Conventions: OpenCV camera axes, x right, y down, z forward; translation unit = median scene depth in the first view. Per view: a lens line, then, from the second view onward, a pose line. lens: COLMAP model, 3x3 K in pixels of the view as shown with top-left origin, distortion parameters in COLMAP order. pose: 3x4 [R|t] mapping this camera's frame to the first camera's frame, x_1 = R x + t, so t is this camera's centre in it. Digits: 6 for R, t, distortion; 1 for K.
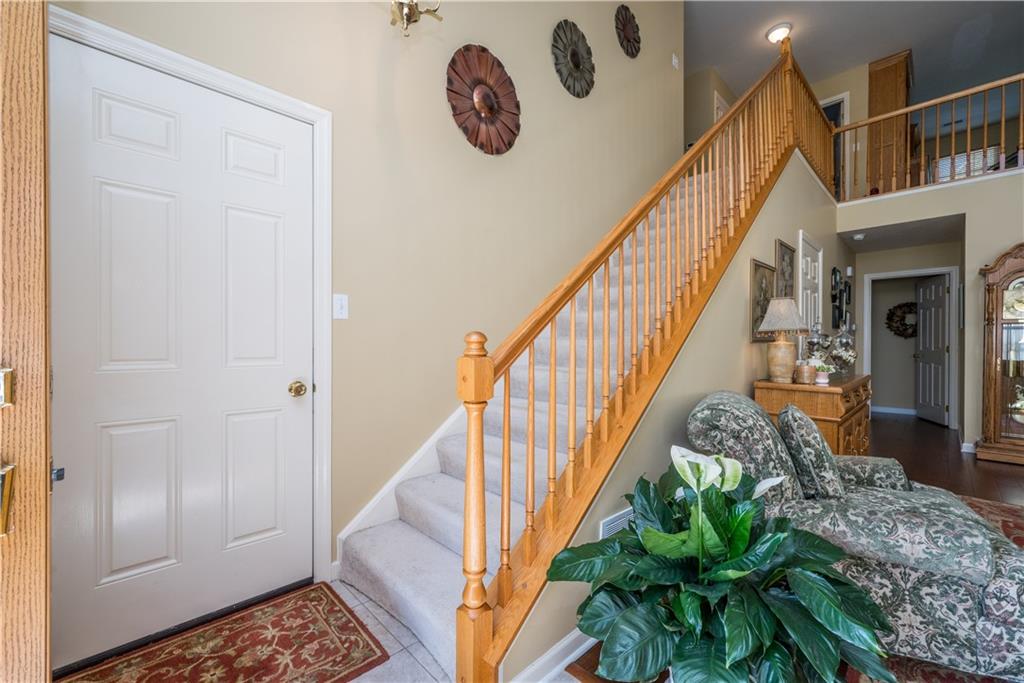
lens RADIAL K [[415.6, 0, 509.6], [0, 415.6, 348.6], [0, 0, 1]] dist [0.000893, 0.000063]
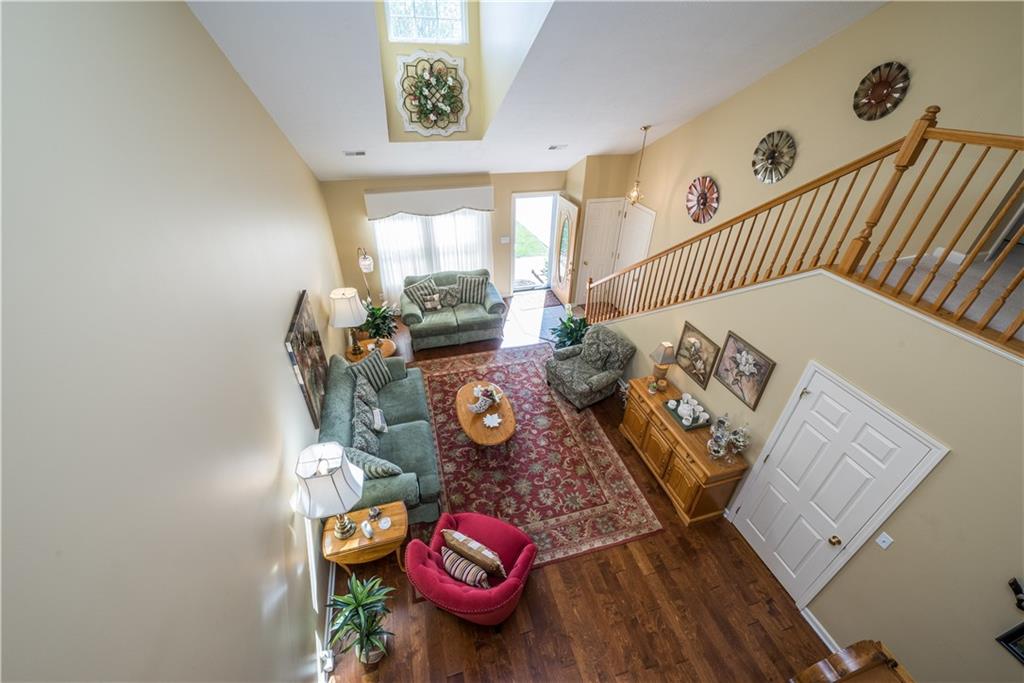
lens RADIAL K [[404.0, 0, 500.2], [0, 404.0, 338.6], [0, 0, 1]] dist [-0.001513, -0.000271]
pose [[-0.484522, 0.485873, -0.727438, 2.293877], [-0.007596, 0.829199, 0.558901, -1.124518], [0.874746, 0.276325, -0.398075, 1.072747]]
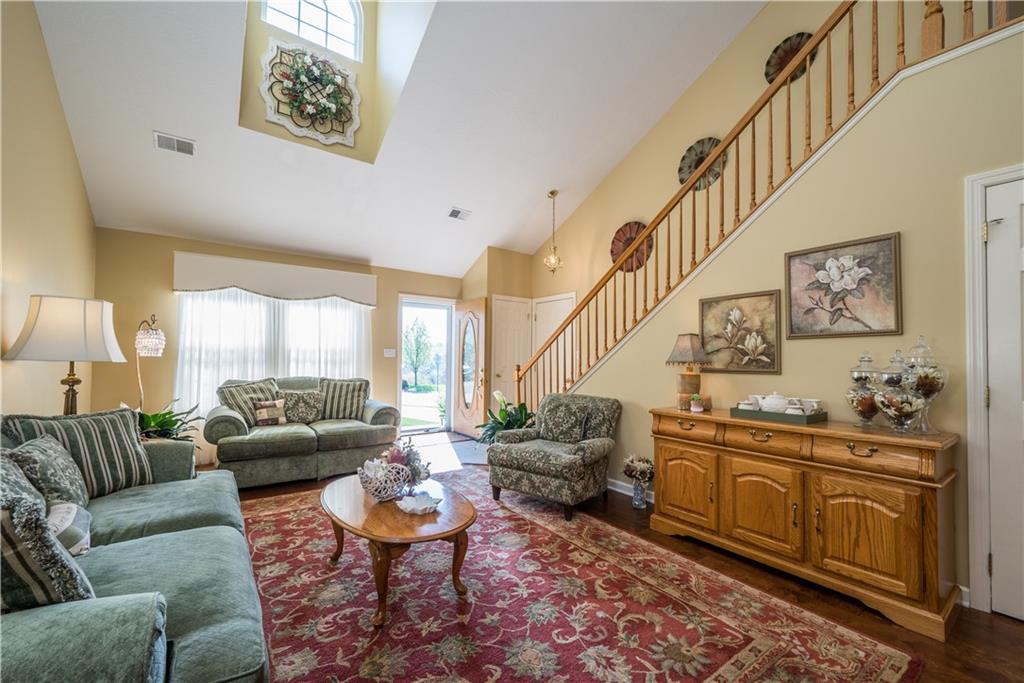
lens RADIAL K [[417.8, 0, 503.0], [0, 417.8, 349.0], [0, 0, 1]] dist [0.001354, 0.000075]
pose [[-0.153337, -0.025658, -0.987841, 1.914718], [-0.020349, 0.999533, -0.022803, -0.044196], [0.987964, 0.016605, -0.153788, 0.679711]]
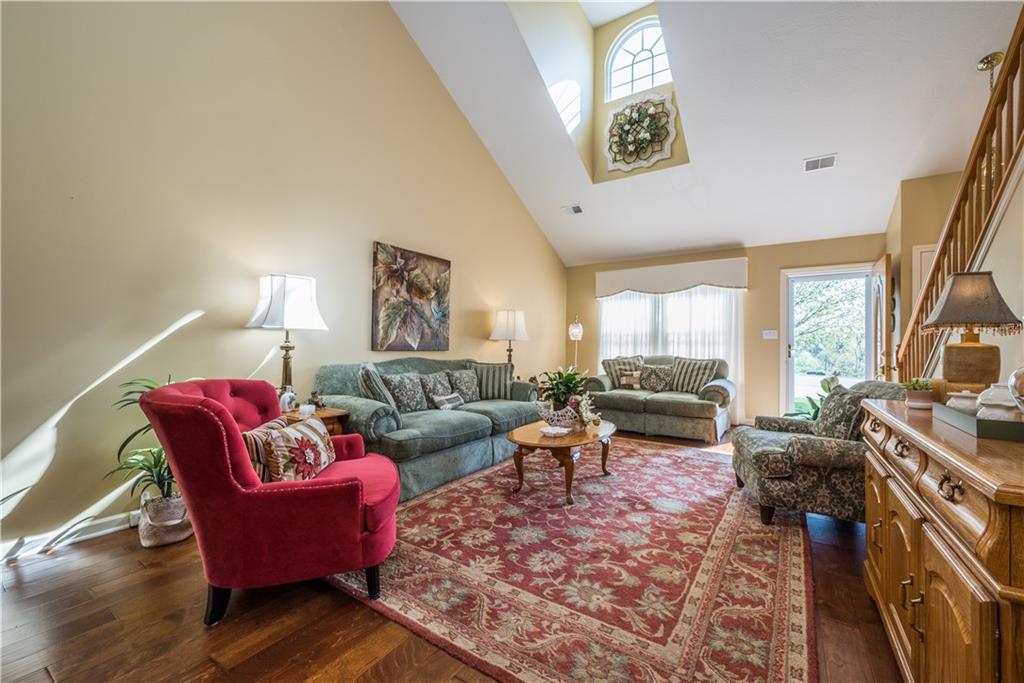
lens RADIAL K [[403.7, 0, 512.0], [0, 403.7, 341.5], [0, 0, 1]] dist [0.000363, -0.000043]
pose [[-0.977998, -0.011189, -0.208314, 1.490376], [-0.011233, 0.999936, -0.000974, -0.009337], [0.208311, 0.001388, -0.978062, 1.483239]]
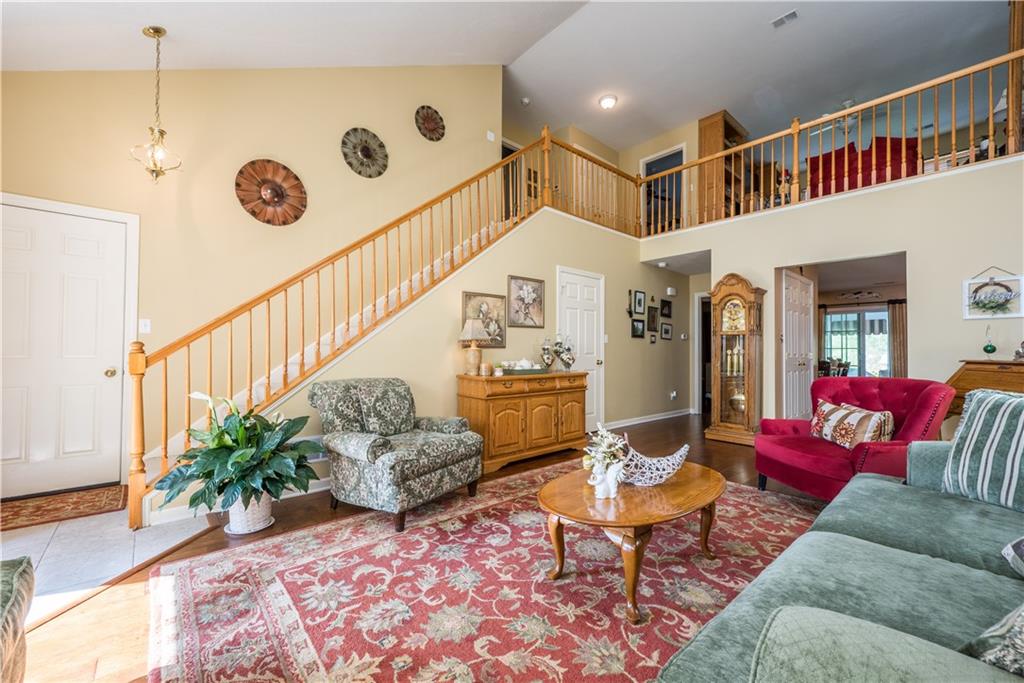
lens RADIAL K [[410.6, 0, 517.0], [0, 410.6, 344.9], [0, 0, 1]] dist [0.000051, -0.000005]
pose [[0.999412, 0.003865, -0.034076, 0.875318], [-0.004705, 0.999686, -0.024608, 0.009223], [0.033970, 0.024754, 0.999116, -0.472822]]
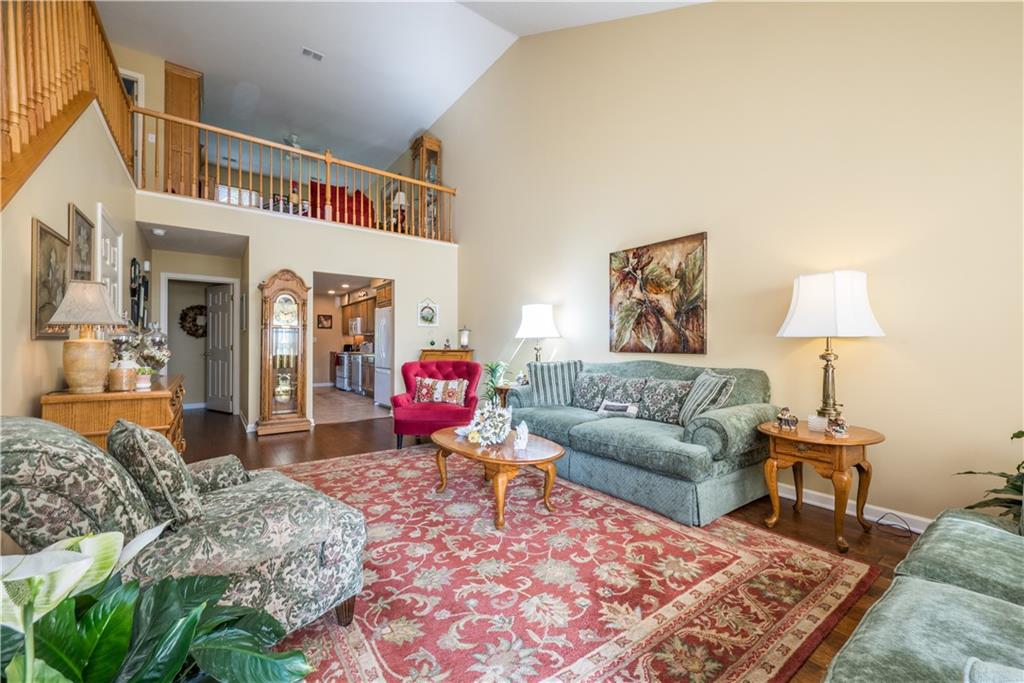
lens RADIAL K [[406.9, 0, 513.7], [0, 406.9, 343.8], [0, 0, 1]] dist [0.000793, 0.000180]
pose [[0.123288, 0.003649, 0.992364, 0.010314], [0.006141, 0.999971, -0.004440, 0.000201], [-0.992352, 0.006641, 0.123262, 0.136138]]
